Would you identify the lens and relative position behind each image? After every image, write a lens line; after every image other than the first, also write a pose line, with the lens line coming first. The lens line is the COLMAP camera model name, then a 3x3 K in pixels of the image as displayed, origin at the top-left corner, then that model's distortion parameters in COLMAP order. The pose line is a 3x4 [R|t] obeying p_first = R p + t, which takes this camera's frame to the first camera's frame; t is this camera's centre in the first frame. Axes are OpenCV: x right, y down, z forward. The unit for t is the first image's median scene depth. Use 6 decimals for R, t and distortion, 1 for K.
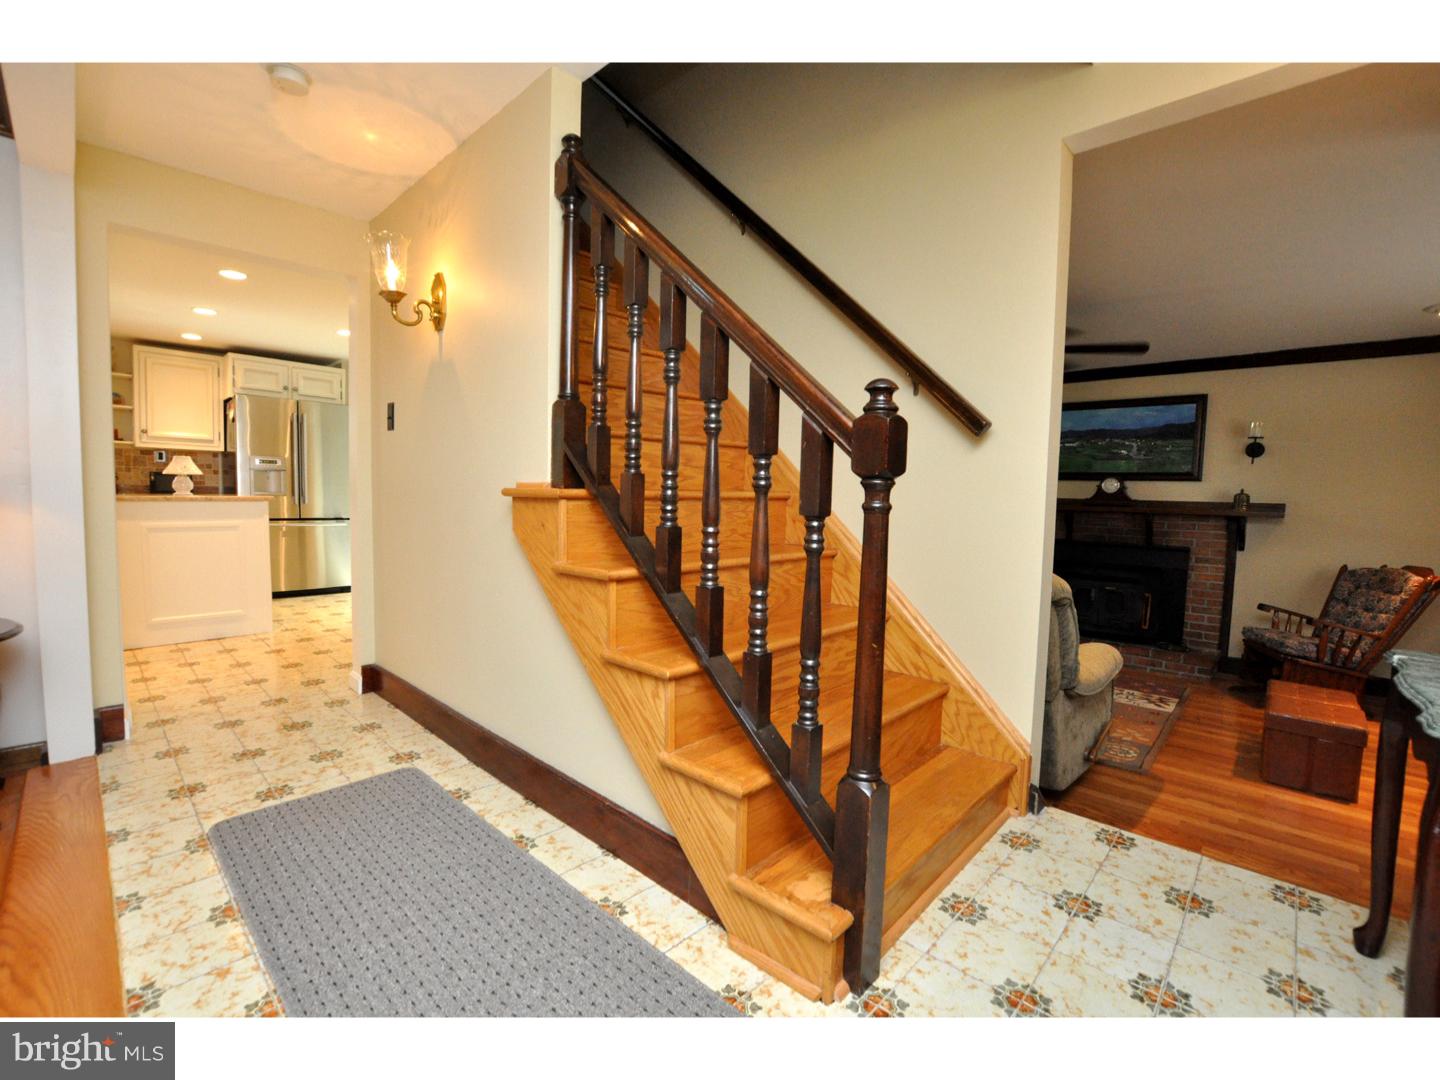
lens RADIAL K [[628.7, 0, 721.6], [0, 628.7, 536.6], [0, 0, 1]] dist [-0.023469, 0.000910]
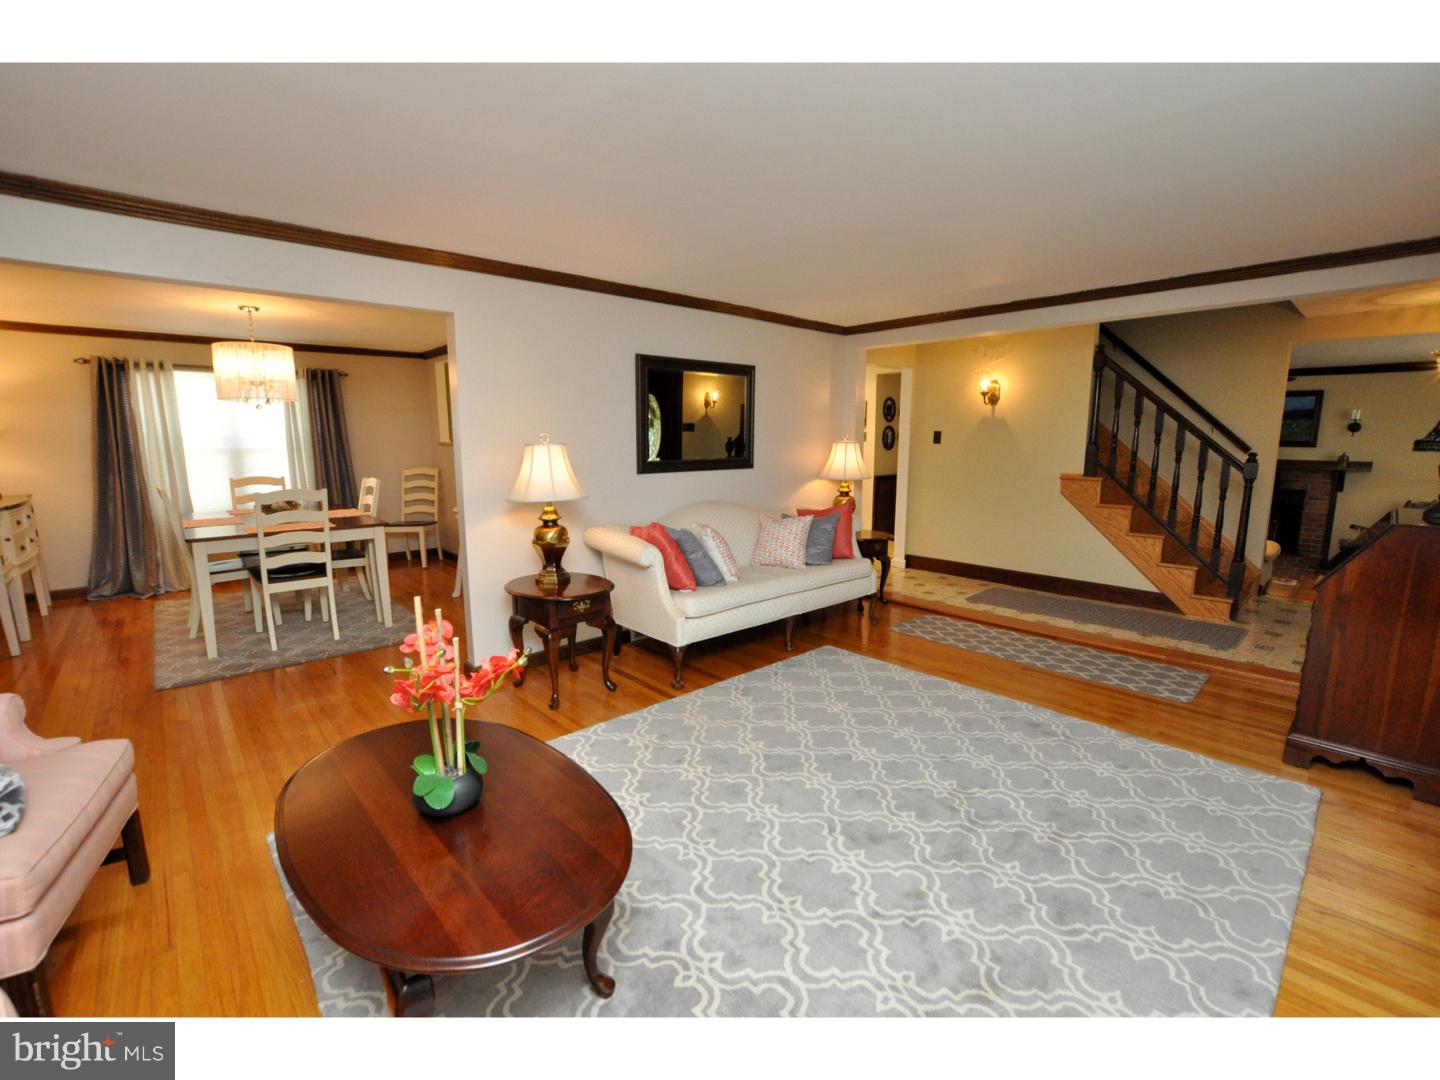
lens RADIAL K [[628.7, 0, 715.2], [0, 628.7, 541.3], [0, 0, 1]] dist [-0.023469, 0.000910]
pose [[0.997198, -0.014900, -0.073306, -0.625357], [0.021516, 0.995682, 0.090302, -0.026575], [0.071644, -0.091626, 0.993213, -0.667018]]
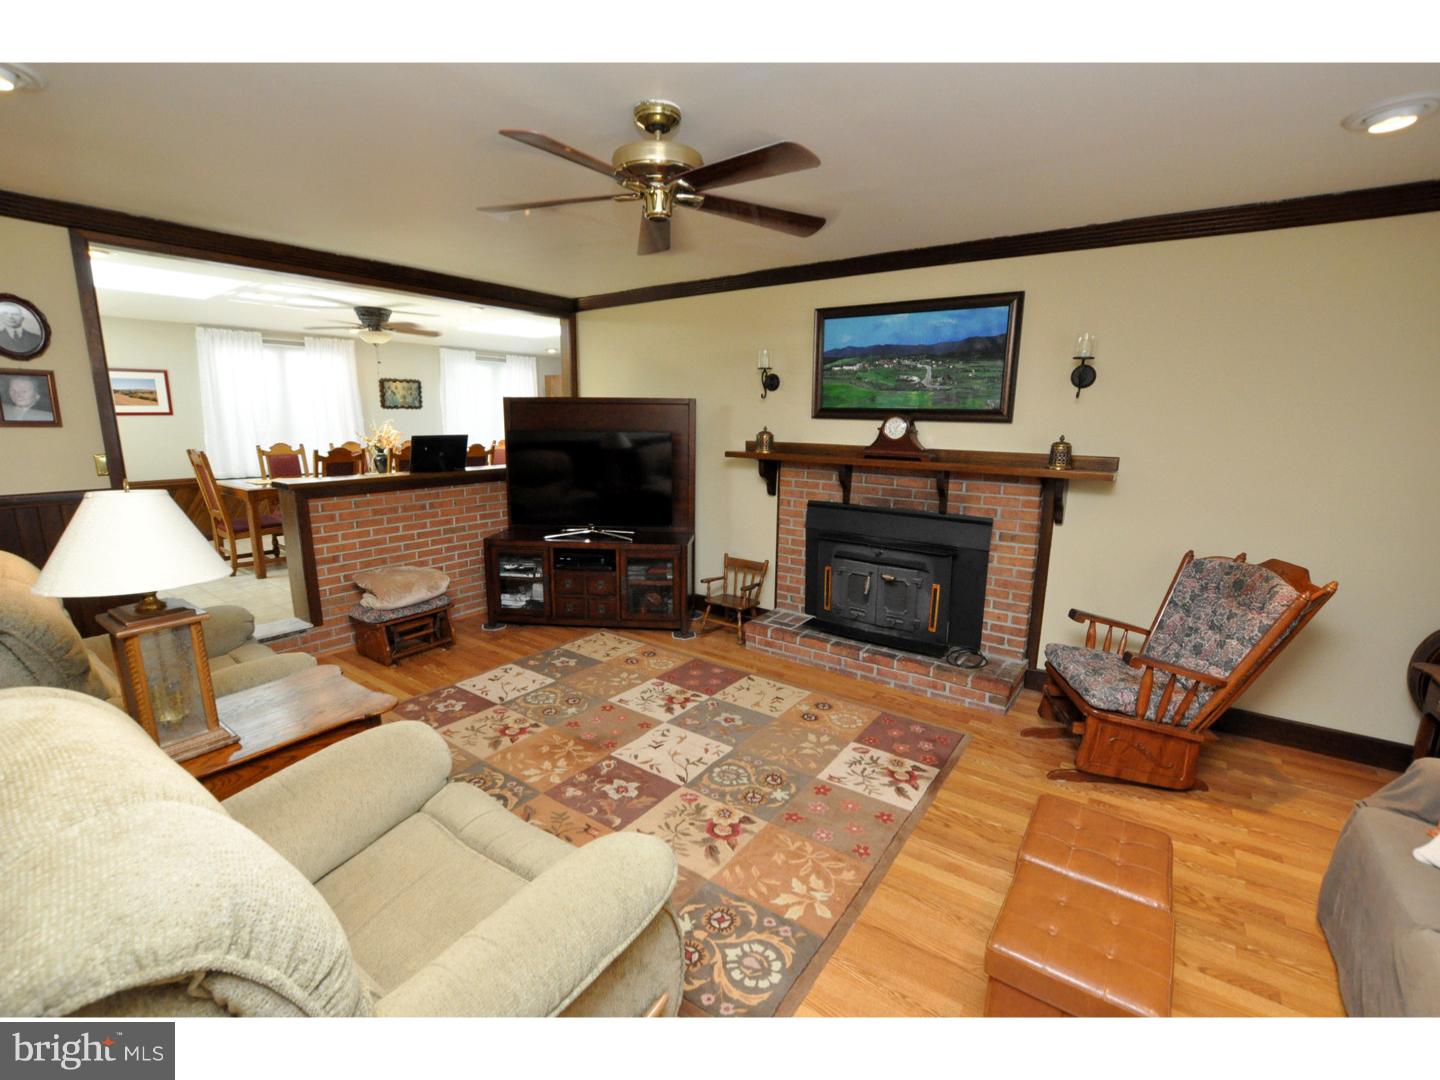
lens RADIAL K [[628.7, 0, 722.2], [0, 628.7, 530.5], [0, 0, 1]] dist [-0.023469, 0.000910]
pose [[0.991848, -0.027953, 0.124320, 0.372008], [0.013185, 0.992919, 0.118058, -0.058031], [-0.126739, -0.115457, 0.985194, 0.349932]]
